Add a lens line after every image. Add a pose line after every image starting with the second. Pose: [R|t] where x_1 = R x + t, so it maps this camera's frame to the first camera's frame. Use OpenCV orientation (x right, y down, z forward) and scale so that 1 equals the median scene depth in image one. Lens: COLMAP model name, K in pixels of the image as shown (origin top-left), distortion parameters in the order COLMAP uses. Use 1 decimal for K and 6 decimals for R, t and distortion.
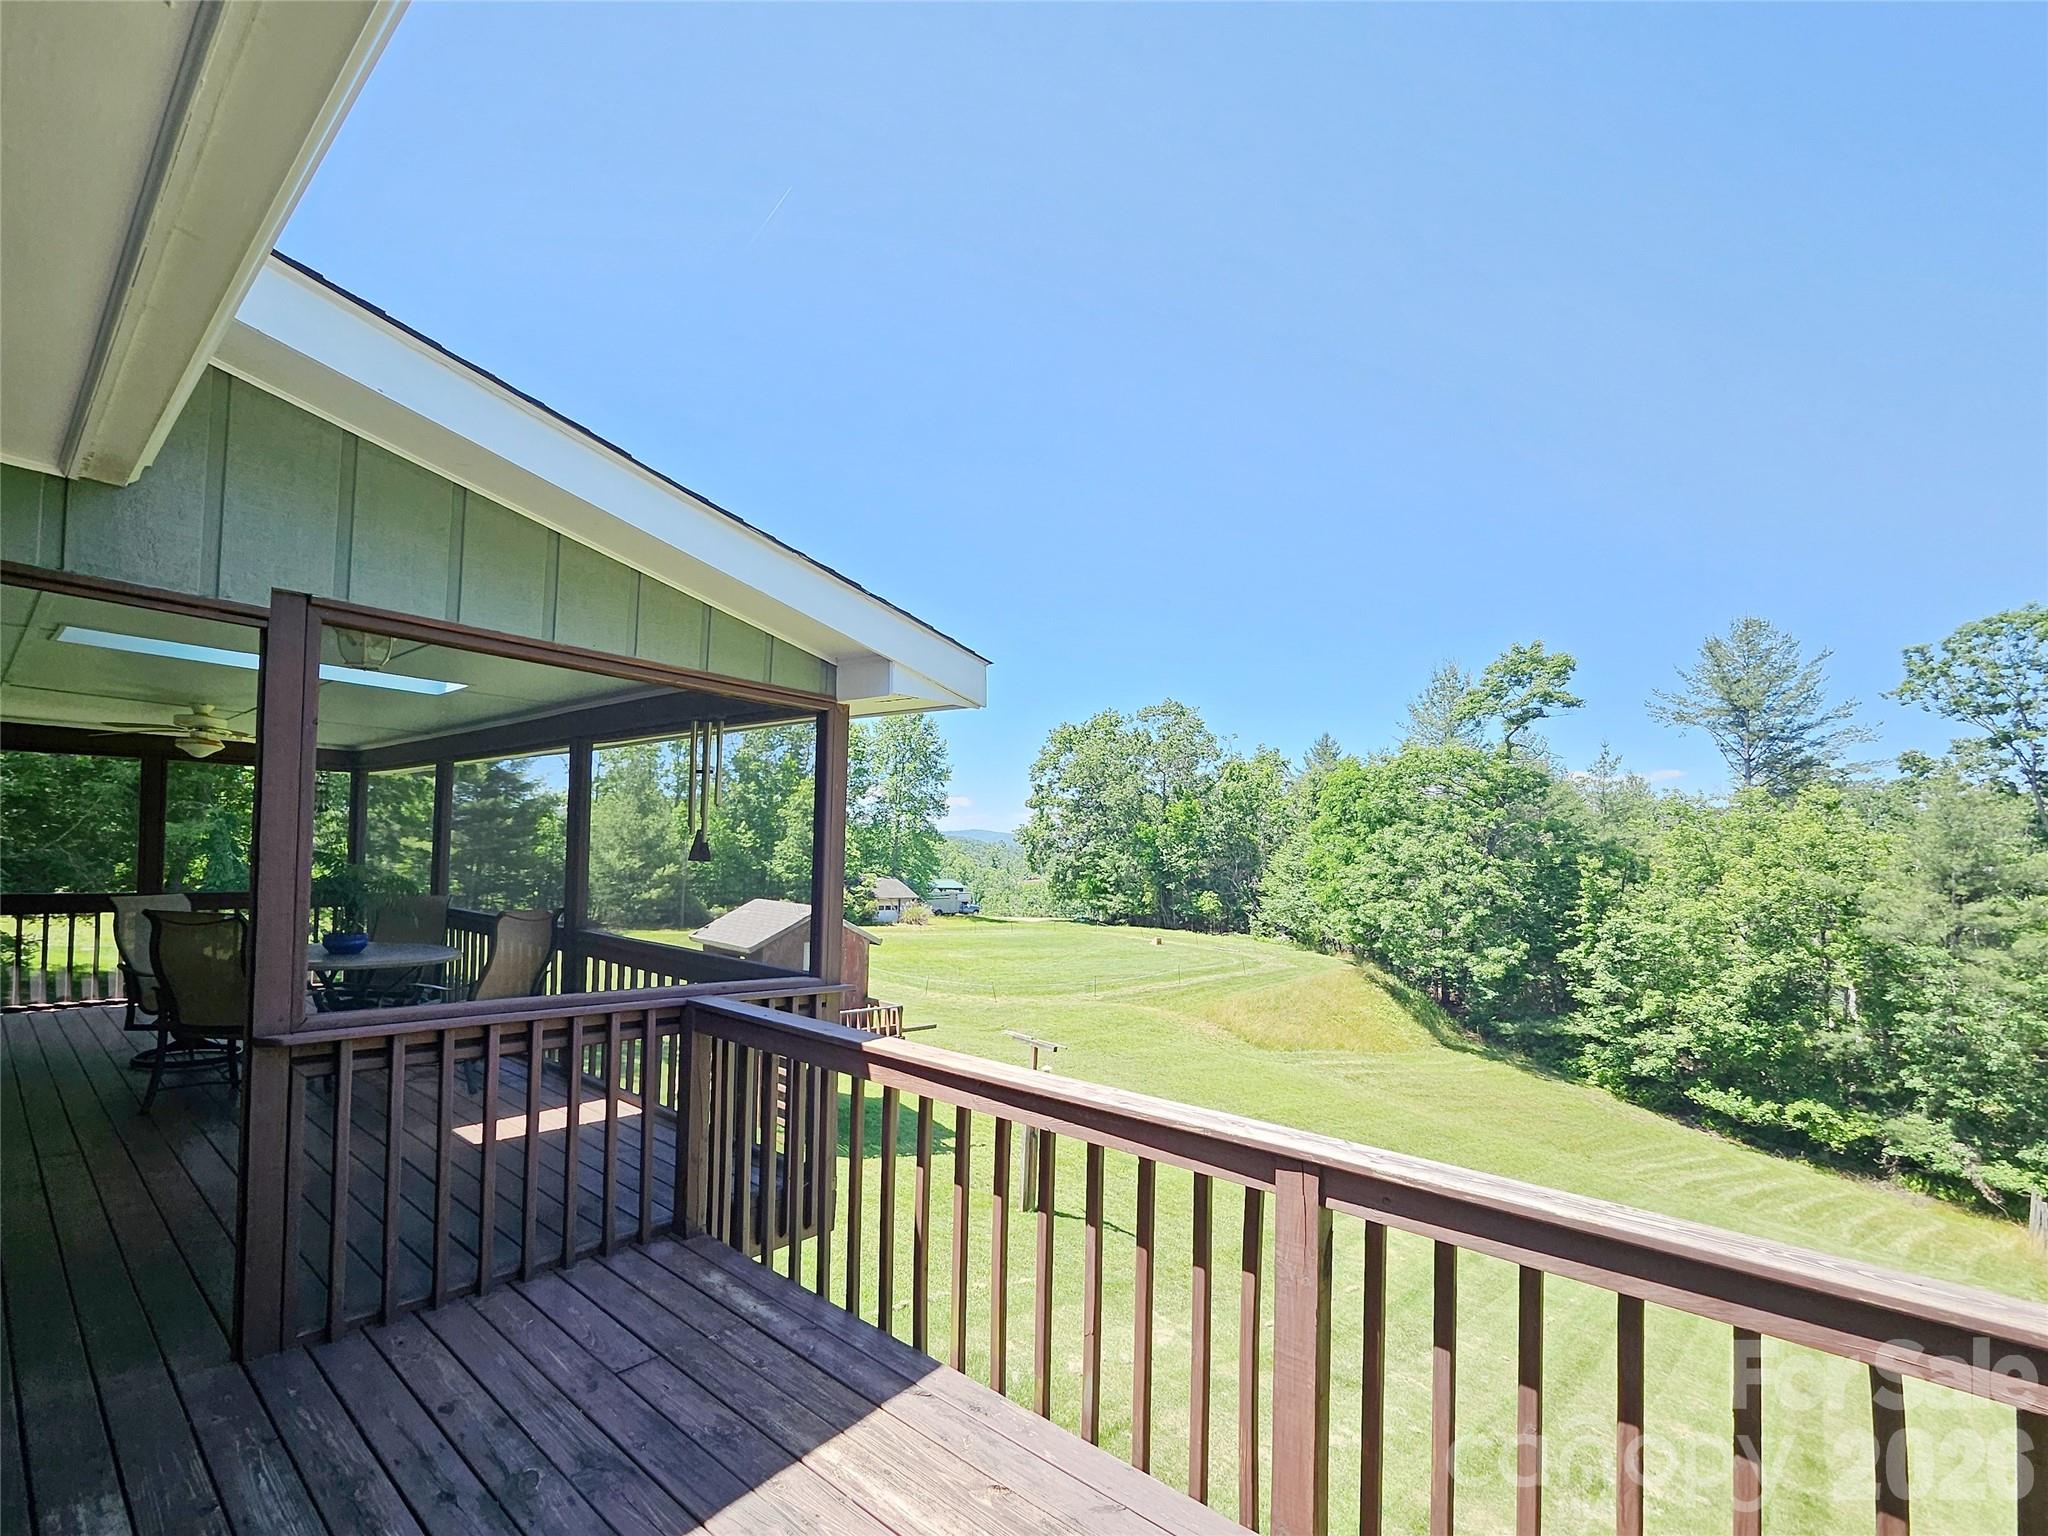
lens RADIAL K [[906.7, 0, 949.3], [0, 906.7, 834.8], [0, 0, 1]] dist [0.001766, 0.001879]
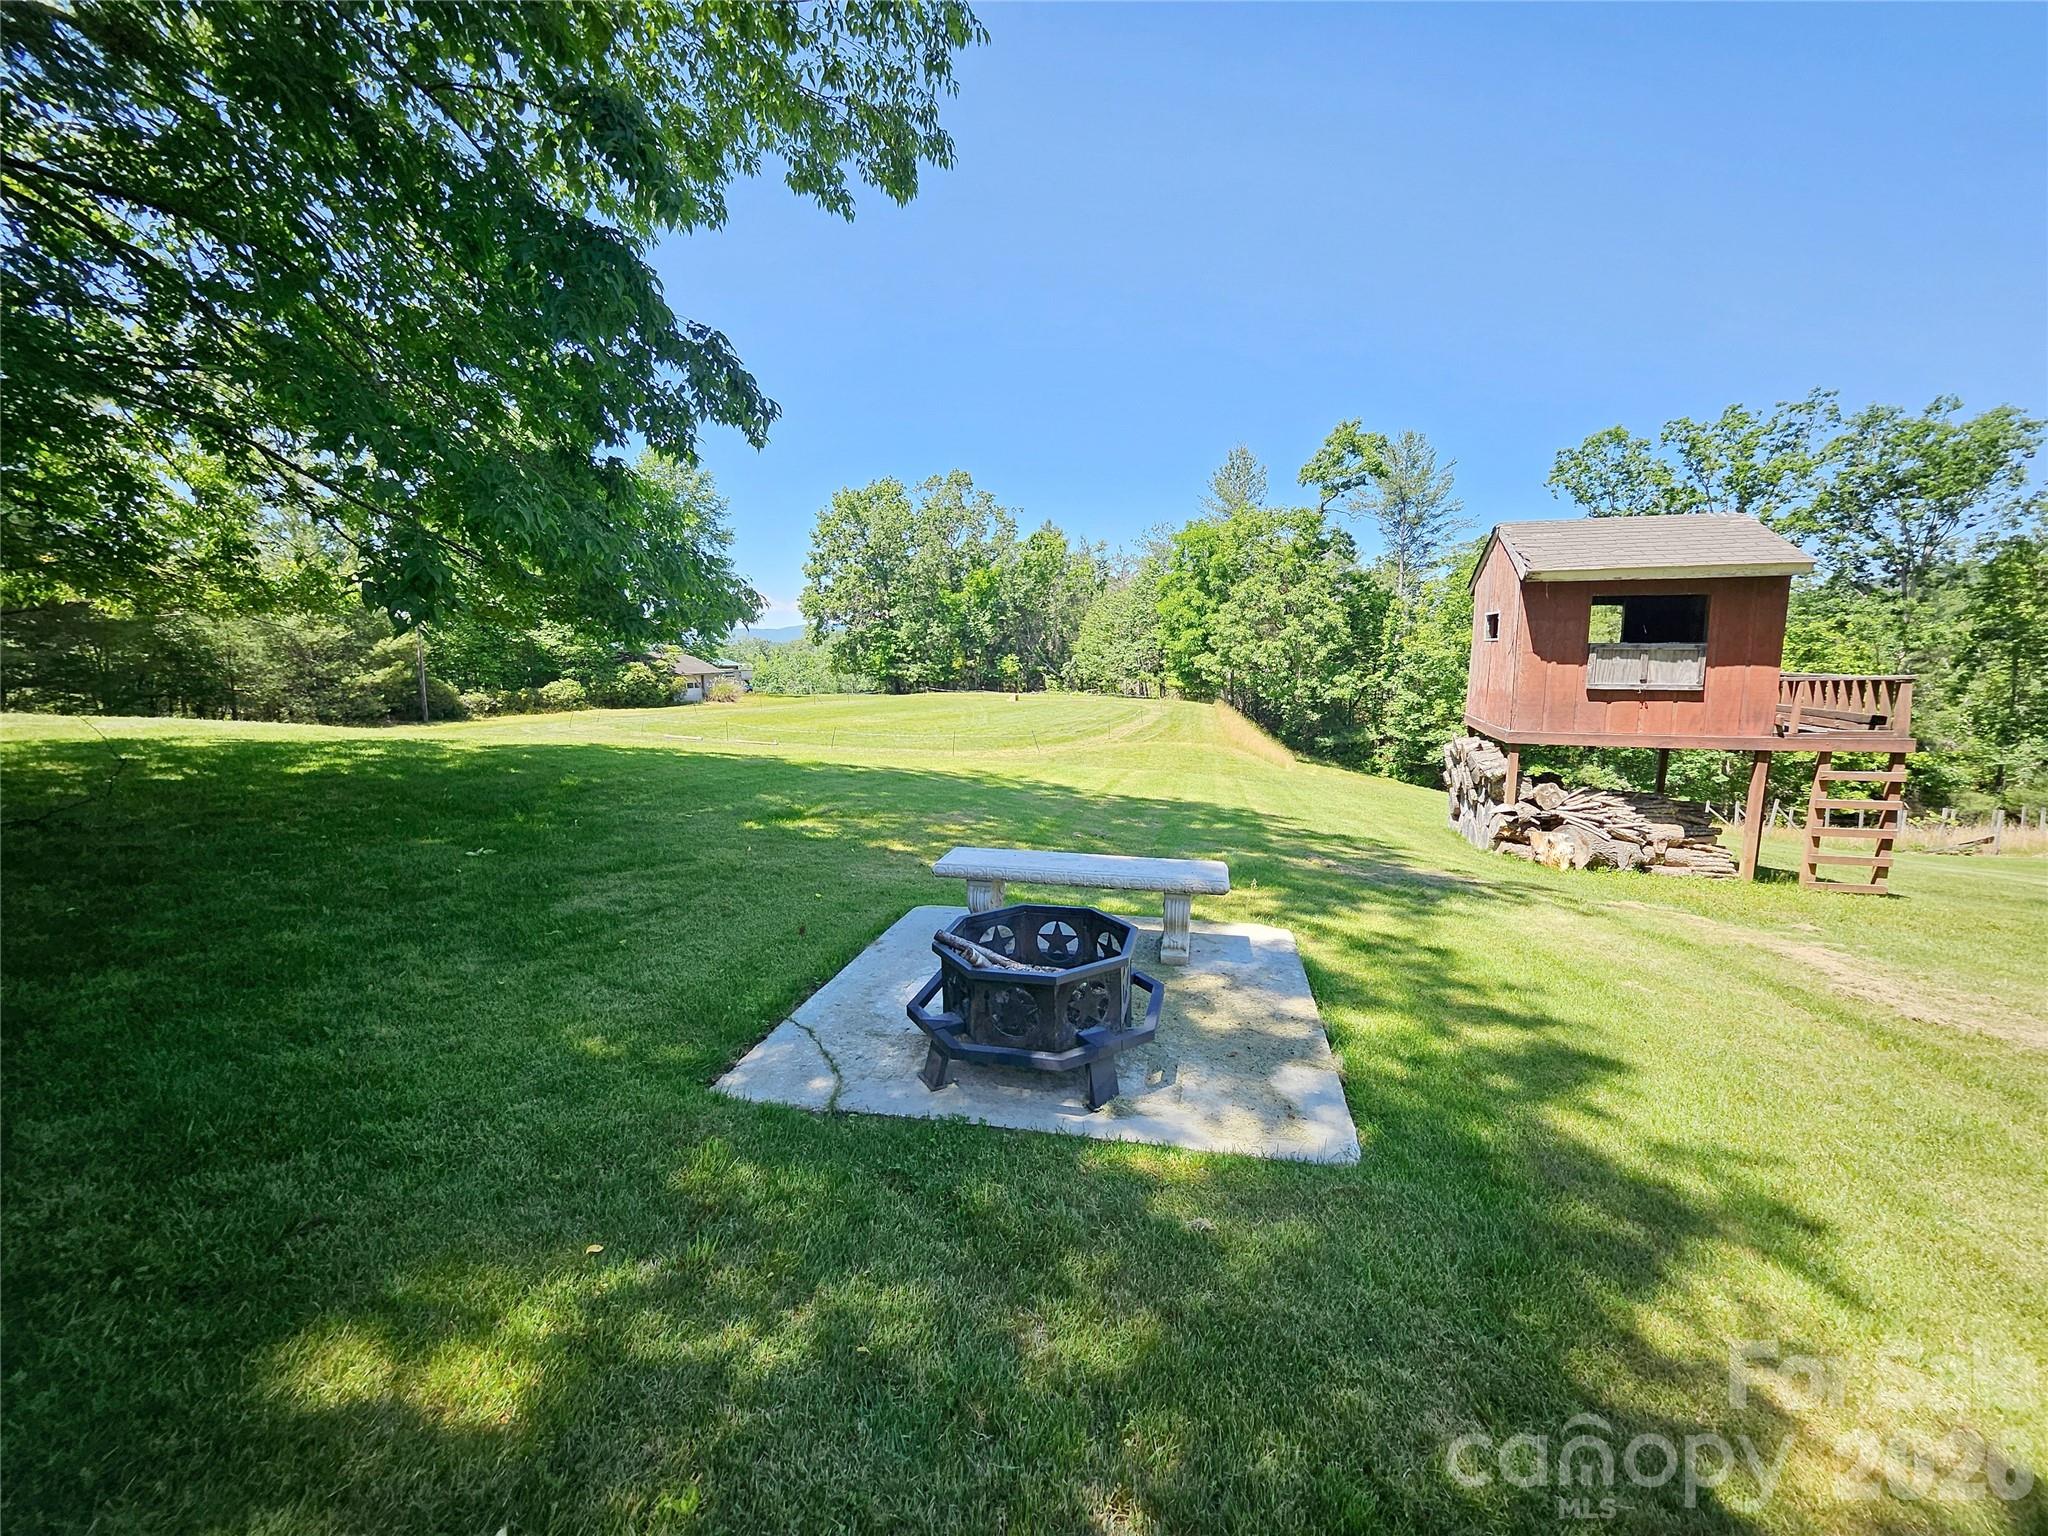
lens RADIAL K [[789.6, 0, 1058.2], [0, 789.6, 752.7], [0, 0, 1]] dist [-0.001883, -0.000461]
pose [[0.849595, -0.097423, 0.518359, -0.251663], [0.016547, 0.987232, 0.158425, 0.044959], [-0.527175, -0.126020, 0.840360, 0.252864]]
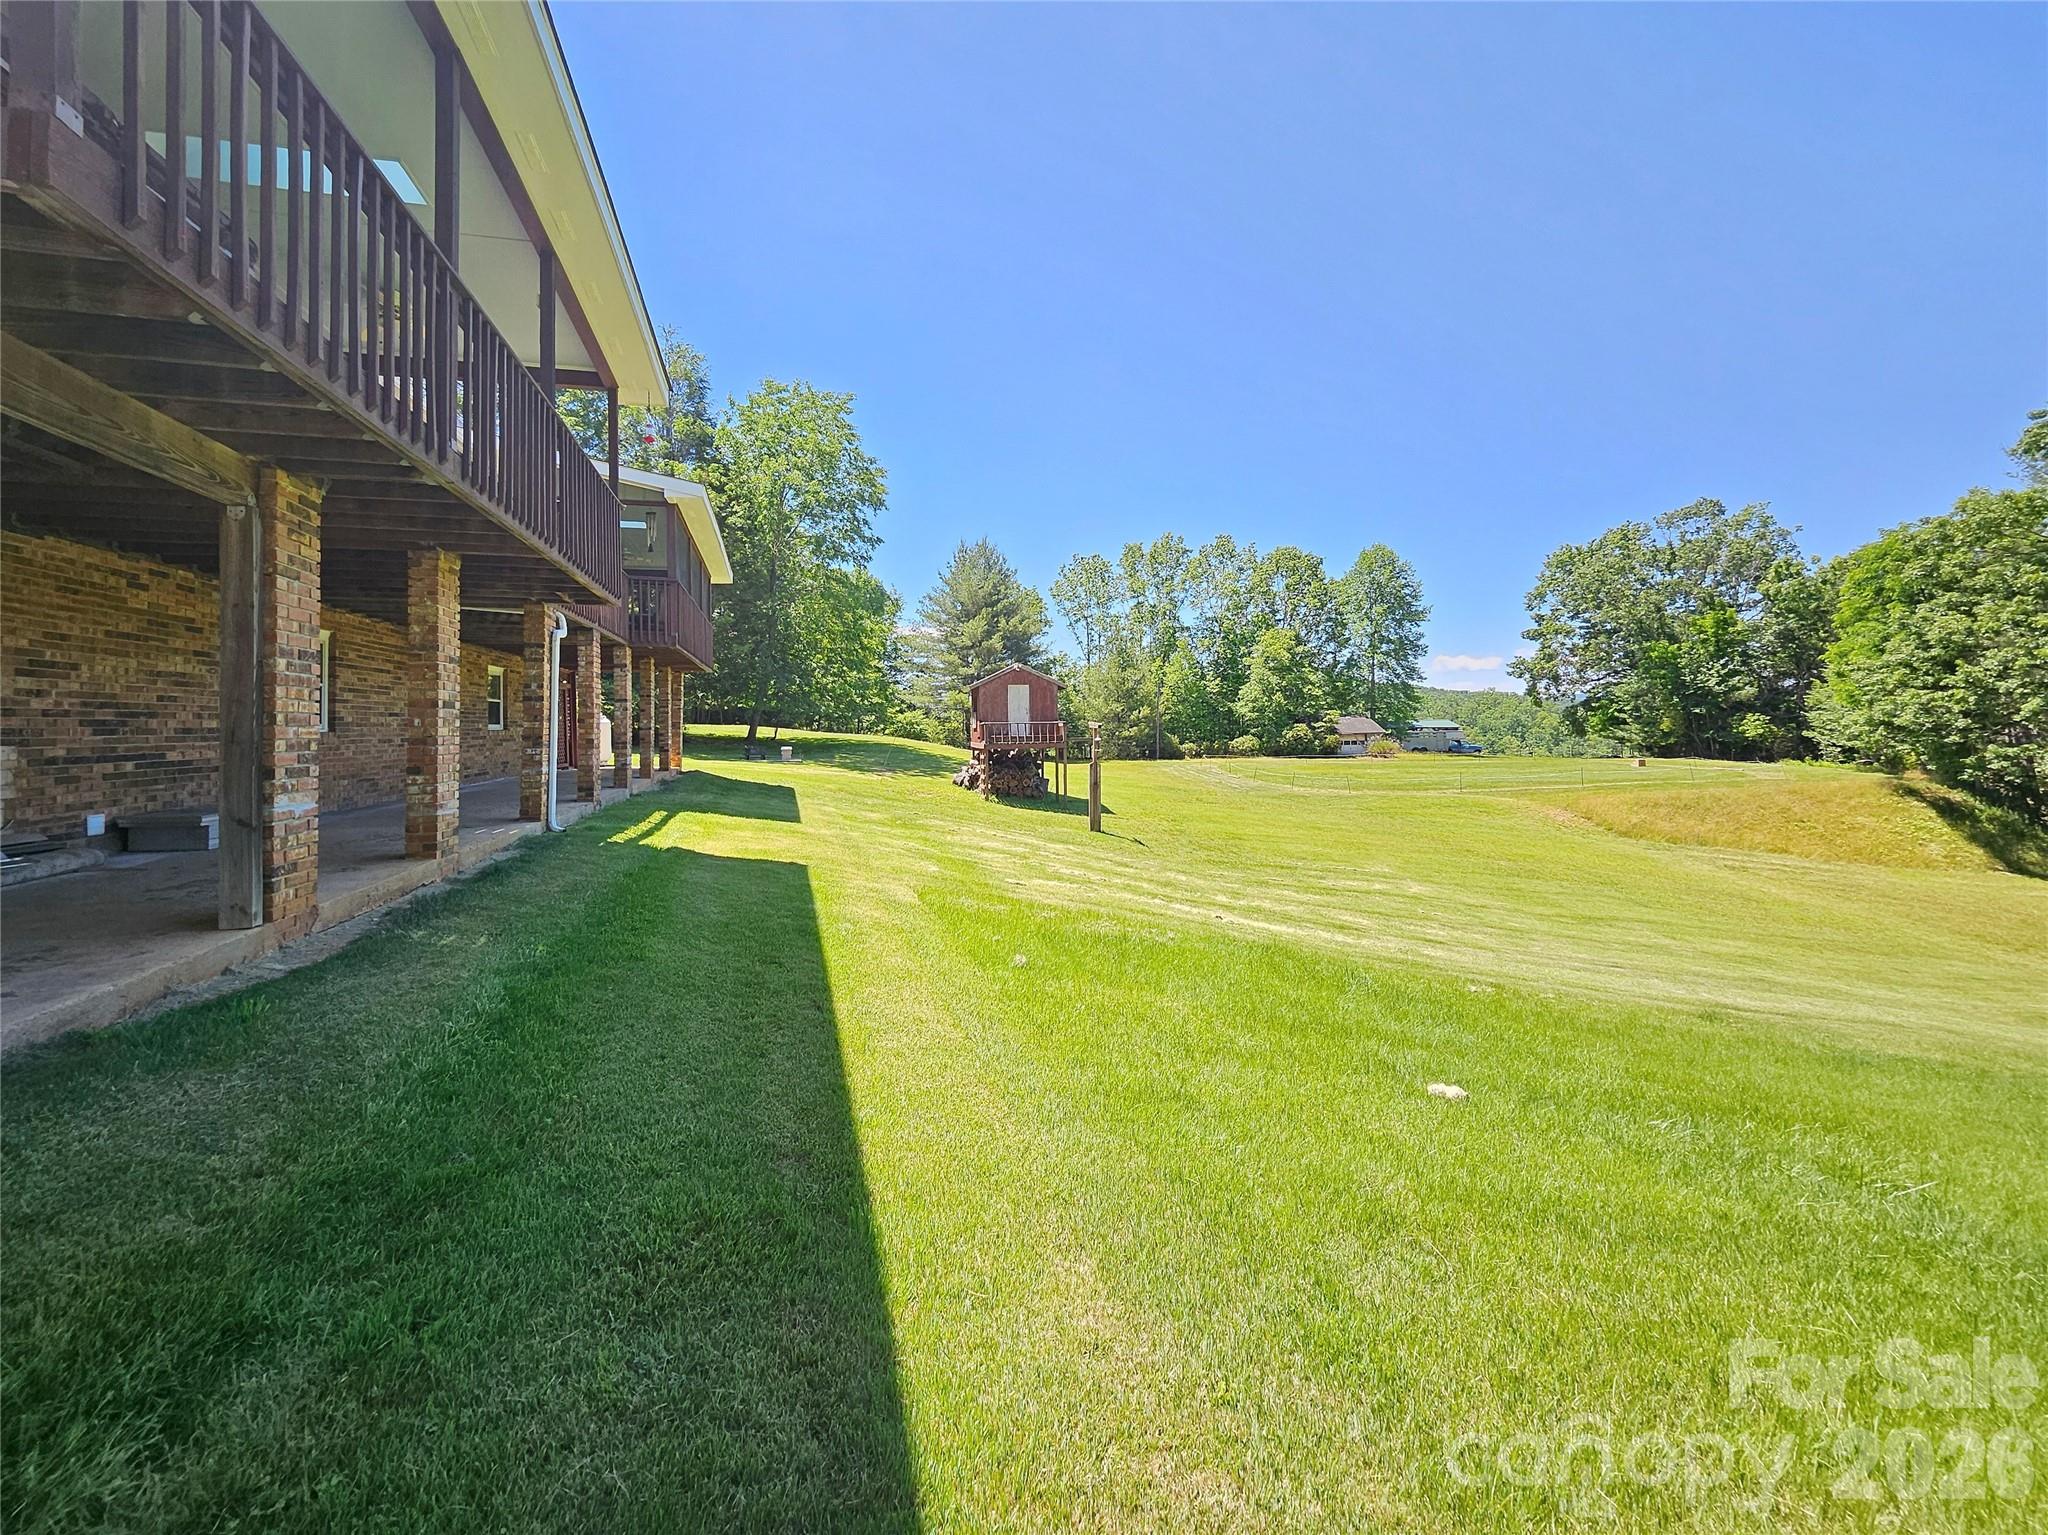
lens RADIAL K [[839.4, 0, 993.6], [0, 839.4, 716.7], [0, 0, 1]] dist [-0.003448, -0.000929]
pose [[0.827159, -0.045107, -0.560155, 0.206052], [0.047771, 0.998809, -0.009888, 0.059044], [0.559934, -0.018580, 0.828329, -0.079991]]
